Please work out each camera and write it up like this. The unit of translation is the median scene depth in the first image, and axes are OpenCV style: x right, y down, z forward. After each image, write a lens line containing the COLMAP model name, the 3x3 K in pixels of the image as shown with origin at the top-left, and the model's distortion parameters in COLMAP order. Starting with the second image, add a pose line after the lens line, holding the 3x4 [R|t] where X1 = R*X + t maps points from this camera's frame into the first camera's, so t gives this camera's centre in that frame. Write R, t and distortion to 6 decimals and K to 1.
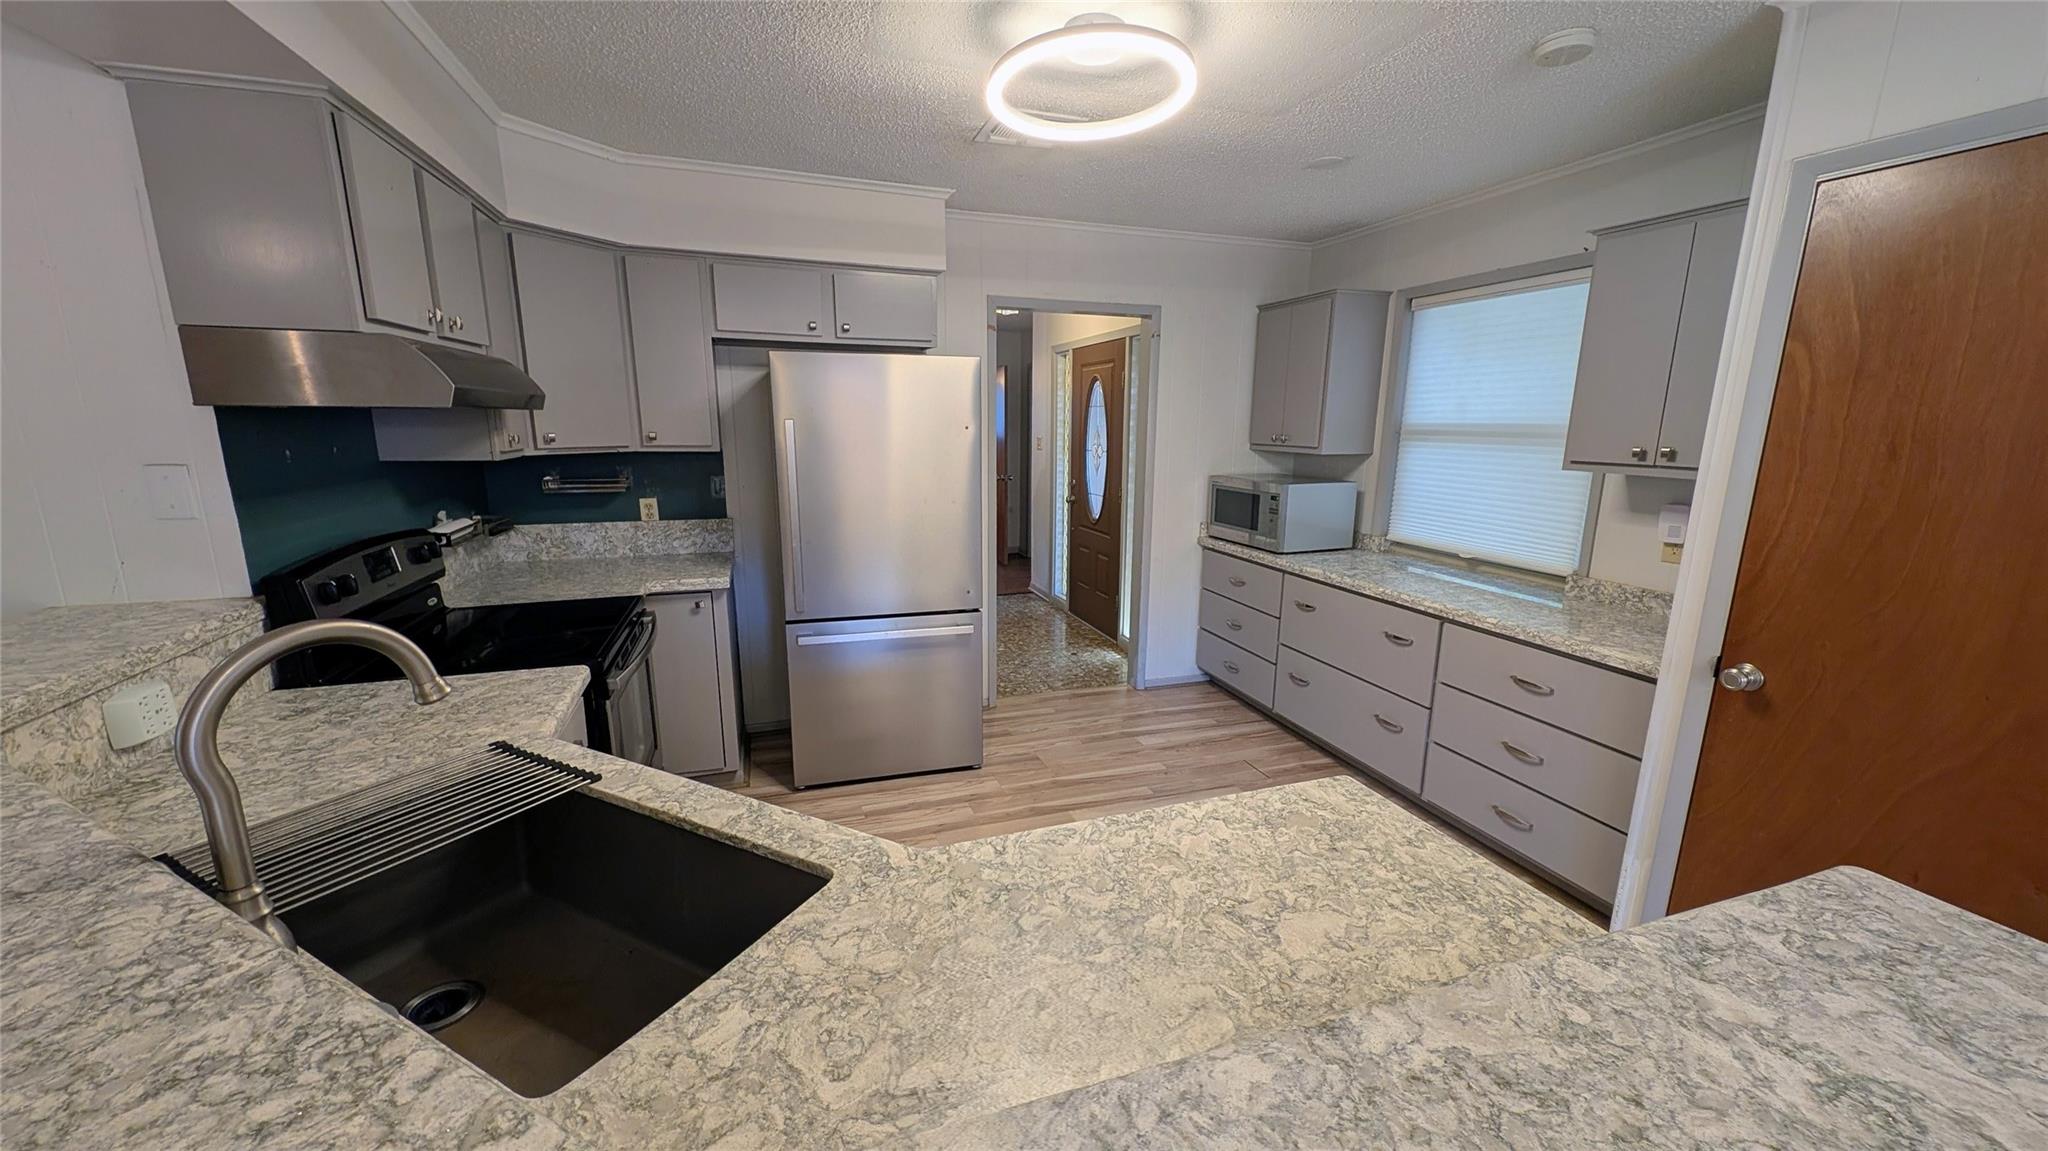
lens RADIAL K [[765.5, 0, 1025.3], [0, 765.5, 588.7], [0, 0, 1]] dist [0.003031, -0.001886]
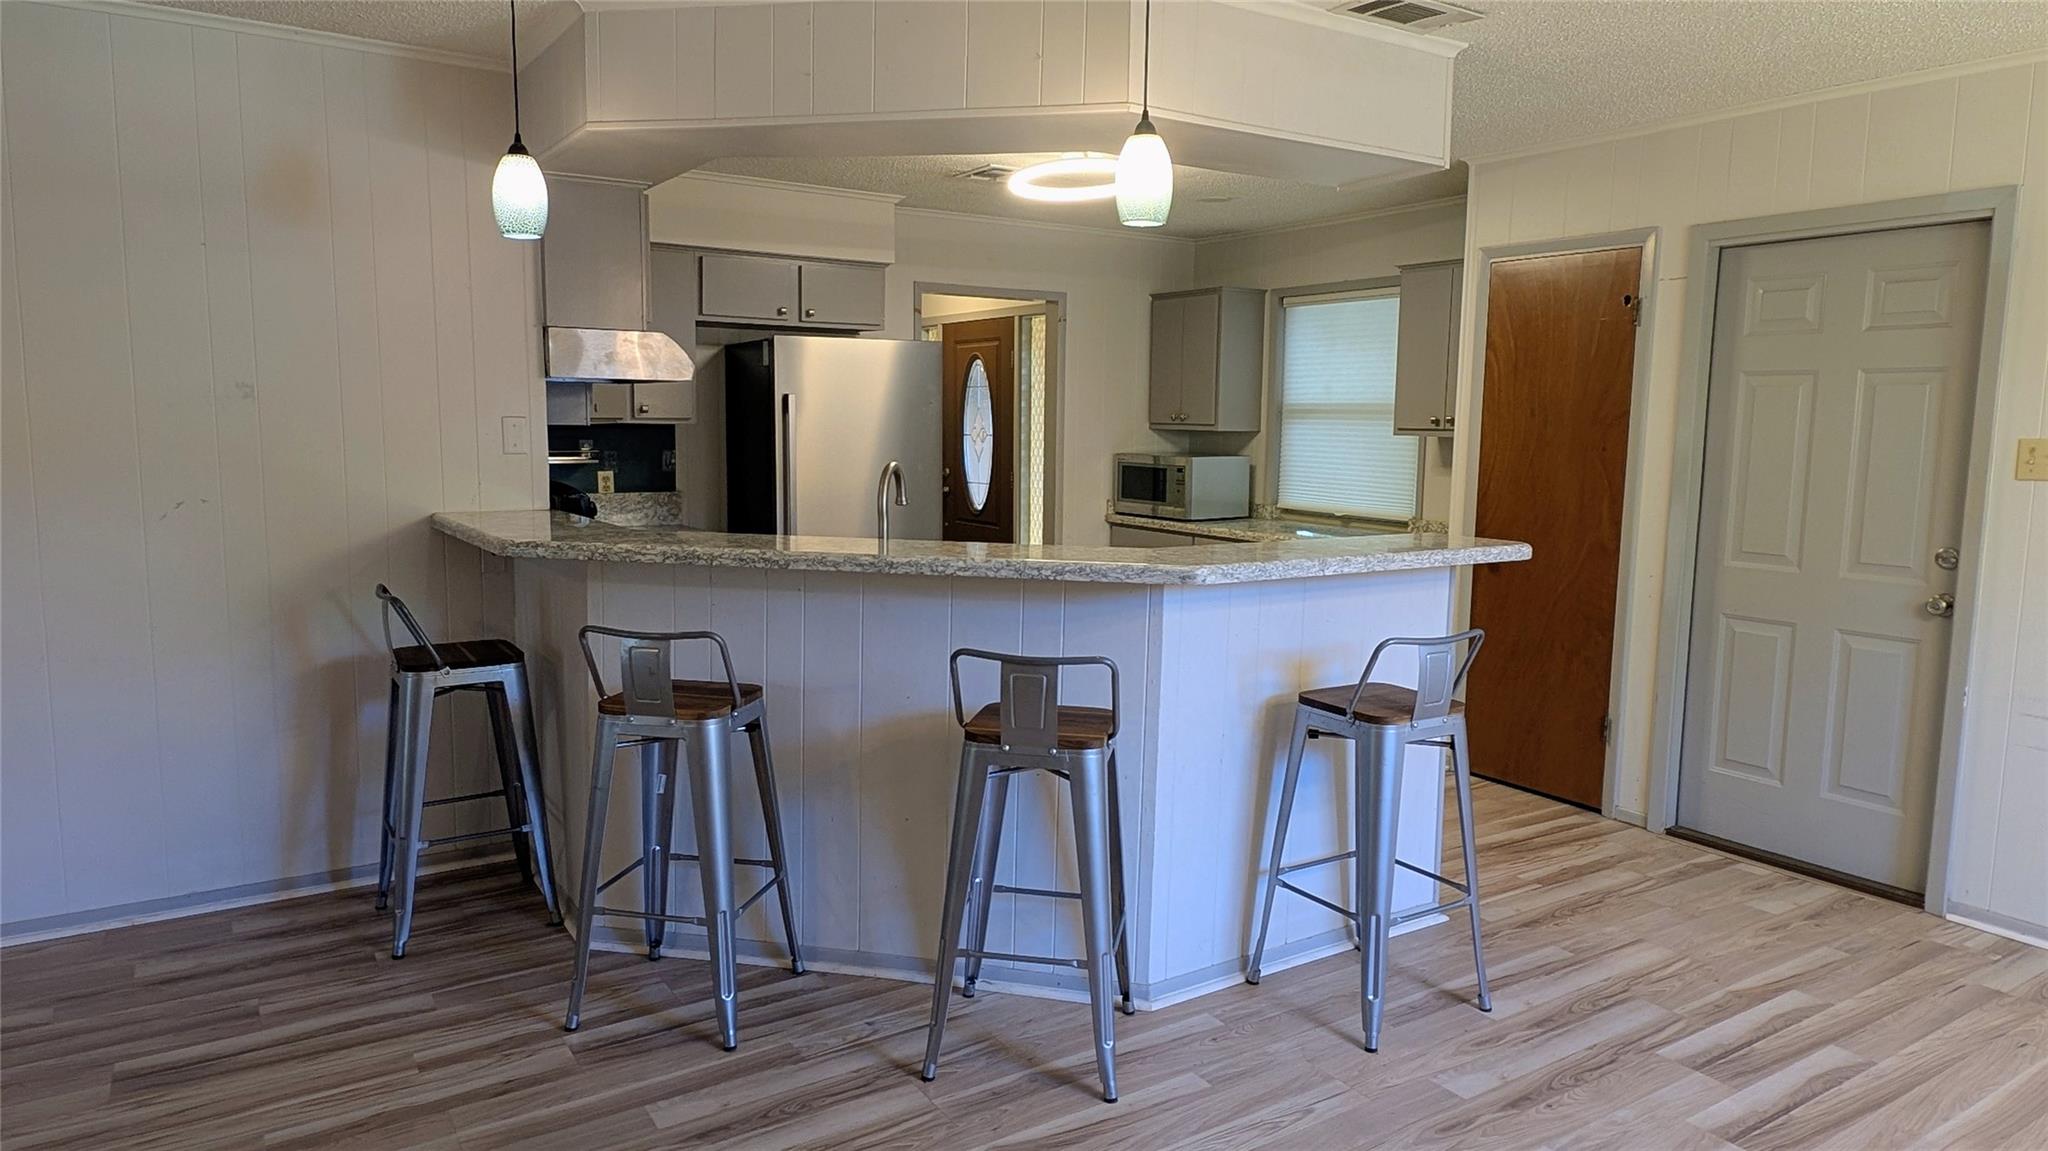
lens RADIAL K [[1255.4, 0, 1036.8], [0, 1255.4, 565.3], [0, 0, 1]] dist [0.001188, 0.002209]
pose [[0.967497, -0.026545, 0.251486, -0.338713], [0.050565, 0.994699, -0.089536, 0.172636], [-0.247776, 0.099342, 0.963711, -0.685424]]
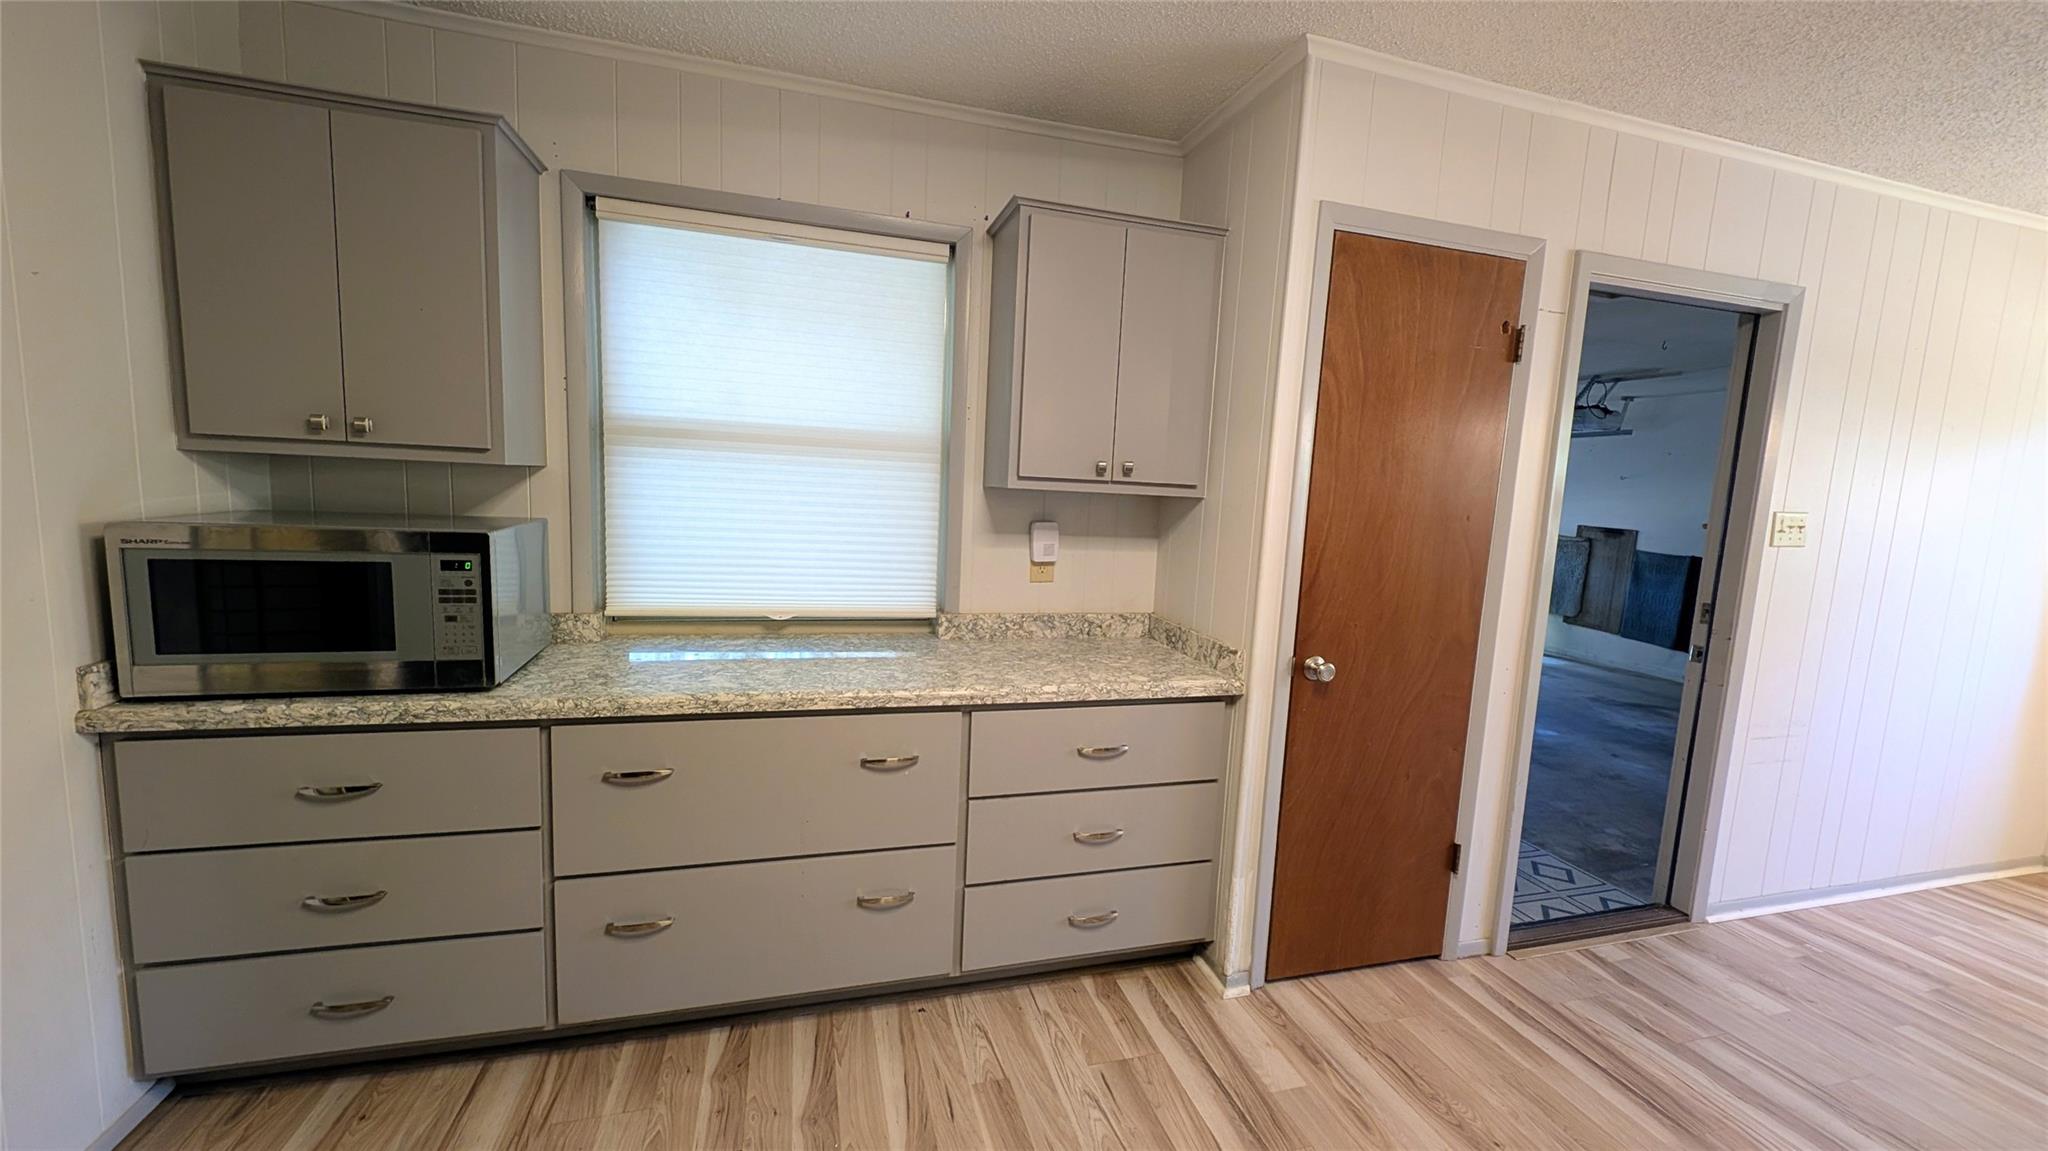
lens RADIAL K [[765.5, 0, 1012.4], [0, 765.5, 581.3], [0, 0, 1]] dist [0.003031, -0.001886]
pose [[0.043201, -0.126890, 0.990976, -0.083993], [0.170653, 0.978261, 0.117823, -0.110834], [-0.984384, 0.164023, 0.063916, 0.695783]]
